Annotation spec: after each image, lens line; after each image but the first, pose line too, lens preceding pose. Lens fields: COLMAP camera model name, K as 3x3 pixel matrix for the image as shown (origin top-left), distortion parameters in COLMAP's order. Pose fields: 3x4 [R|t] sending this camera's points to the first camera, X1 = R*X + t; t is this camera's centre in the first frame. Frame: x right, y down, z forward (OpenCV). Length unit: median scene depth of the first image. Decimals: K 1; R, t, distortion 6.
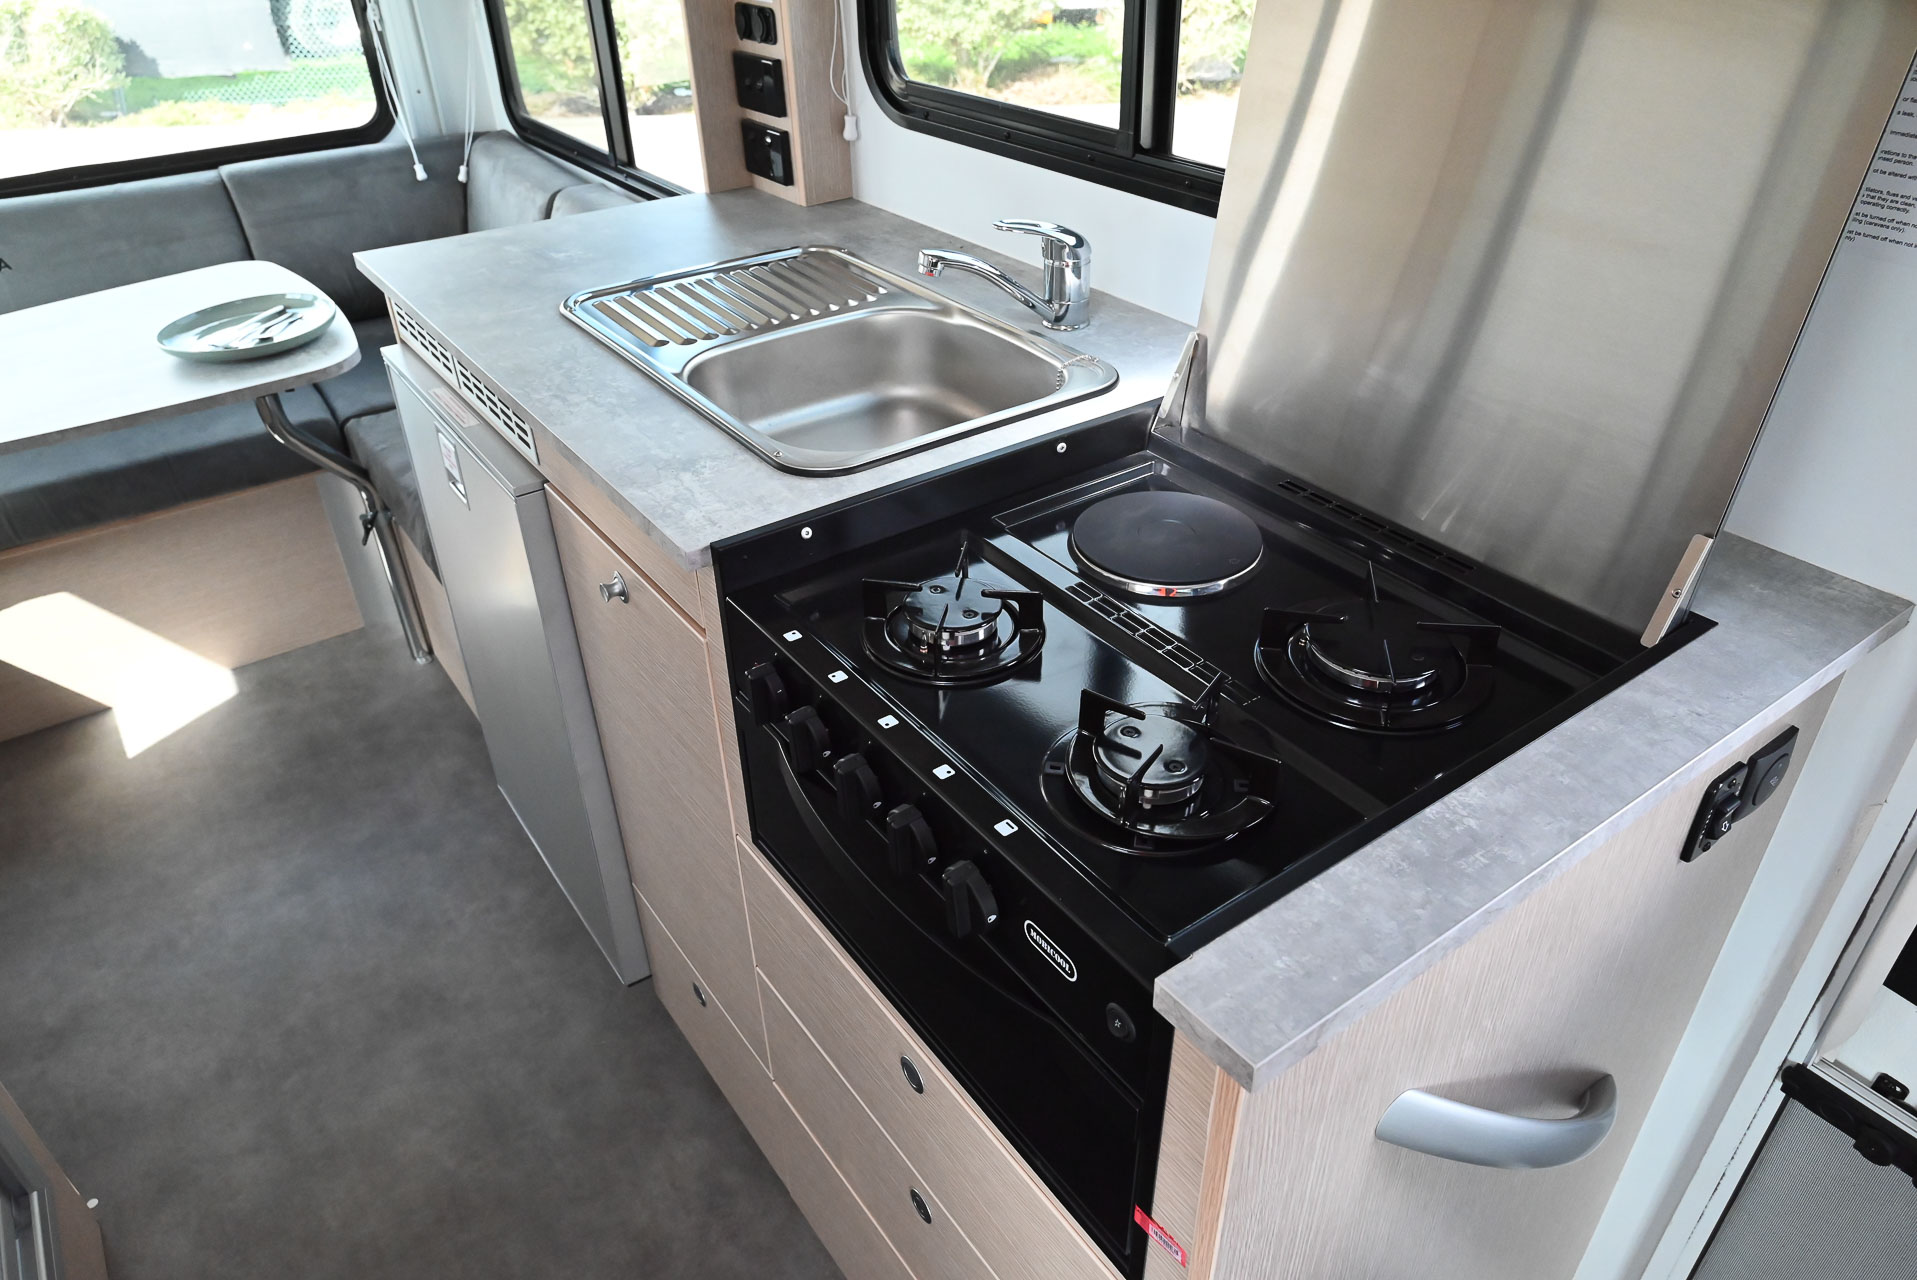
lens RADIAL K [[1272.4, 0, 958.5], [0, 1272.4, 640.0], [0, 0, 1]] dist [-0.009824, 0.002120]
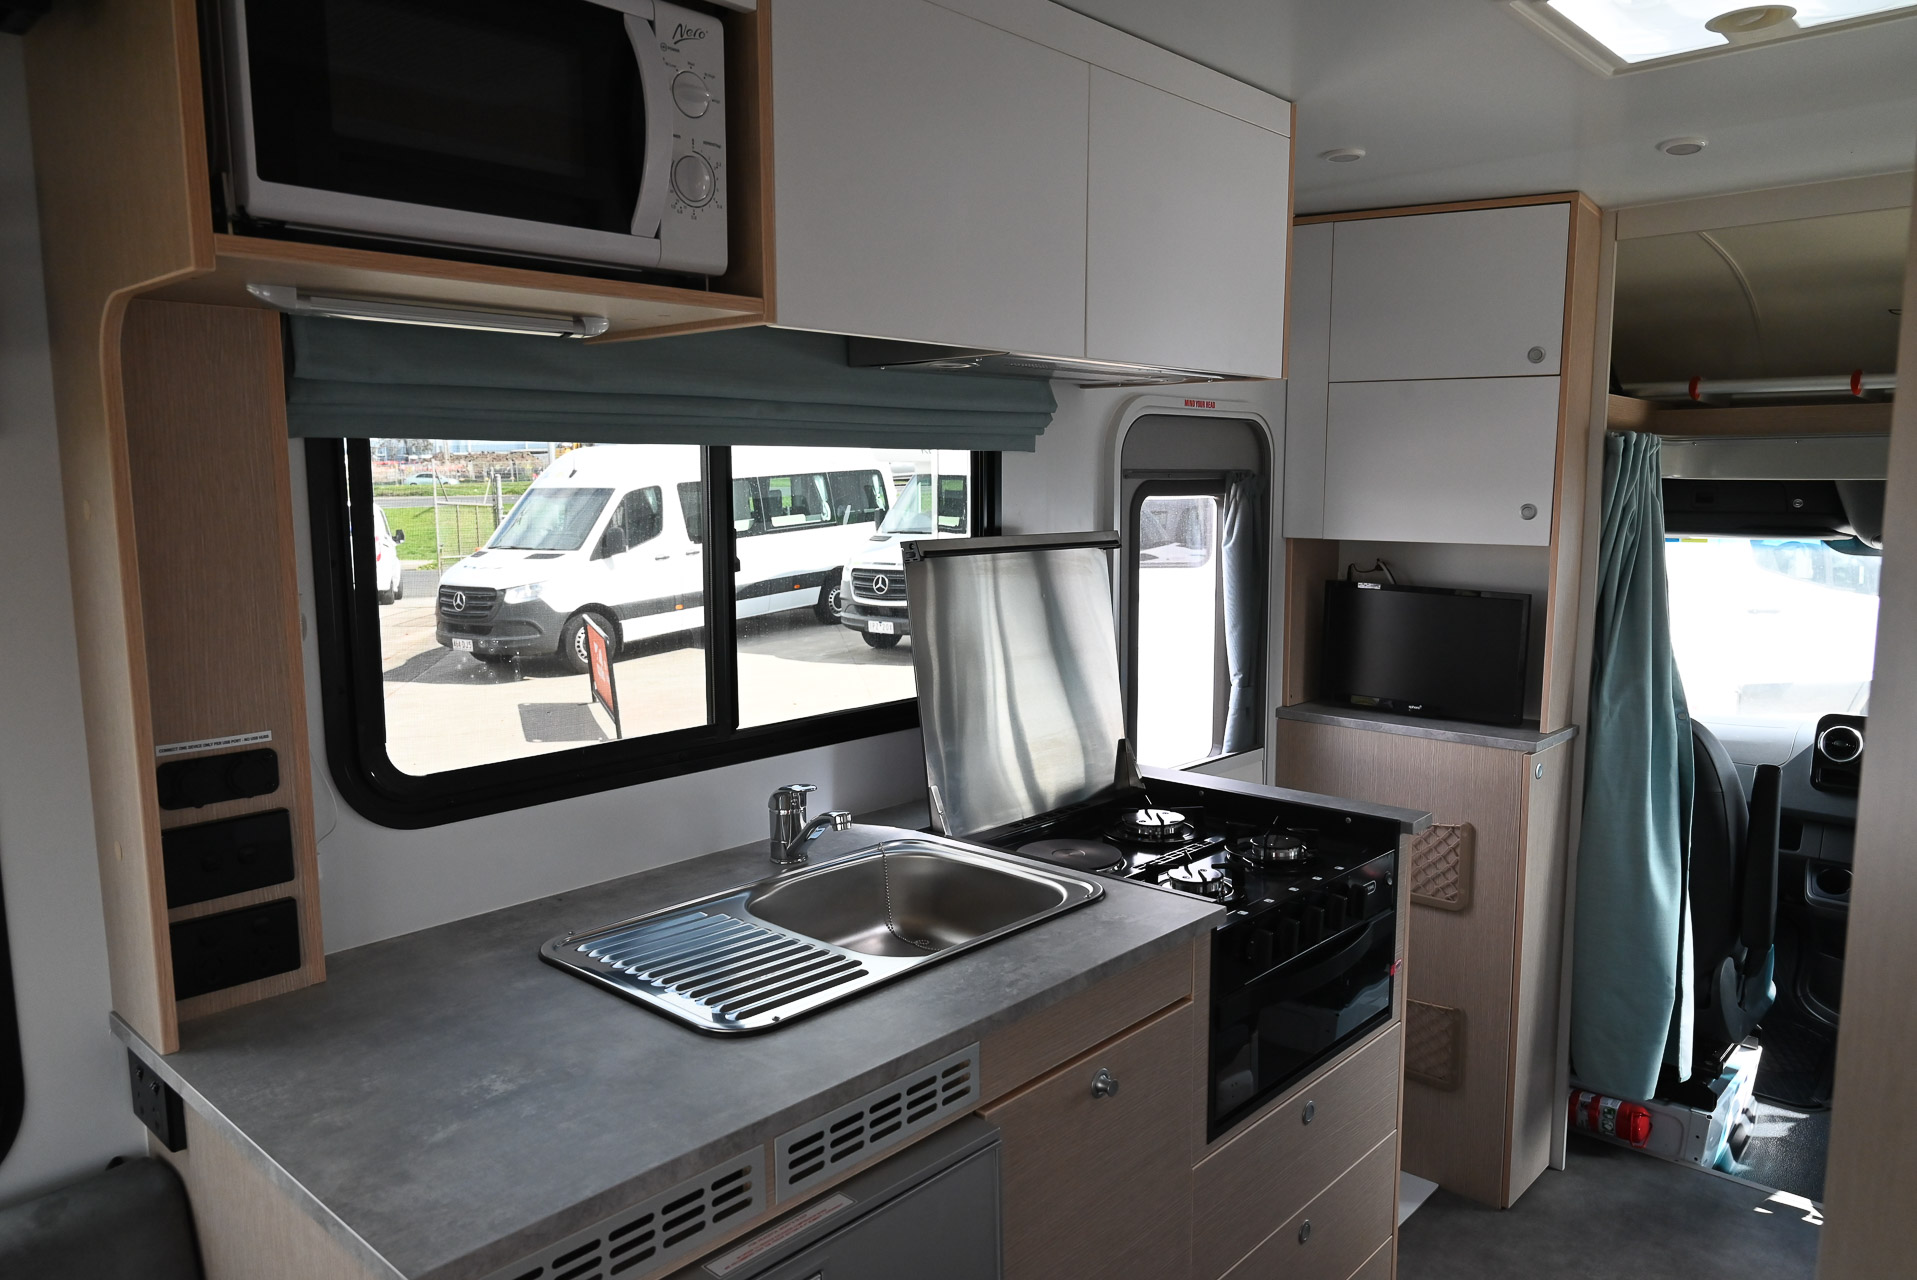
lens RADIAL K [[1309.6, 0, 958.5], [0, 1309.6, 640.0], [0, 0, 1]] dist [-0.002851, -0.001193]
pose [[-0.197702, -0.097195, 0.975432, -0.919486], [0.552270, 0.811076, 0.192753, -0.451546], [-0.809883, 0.576810, -0.106673, 0.684903]]
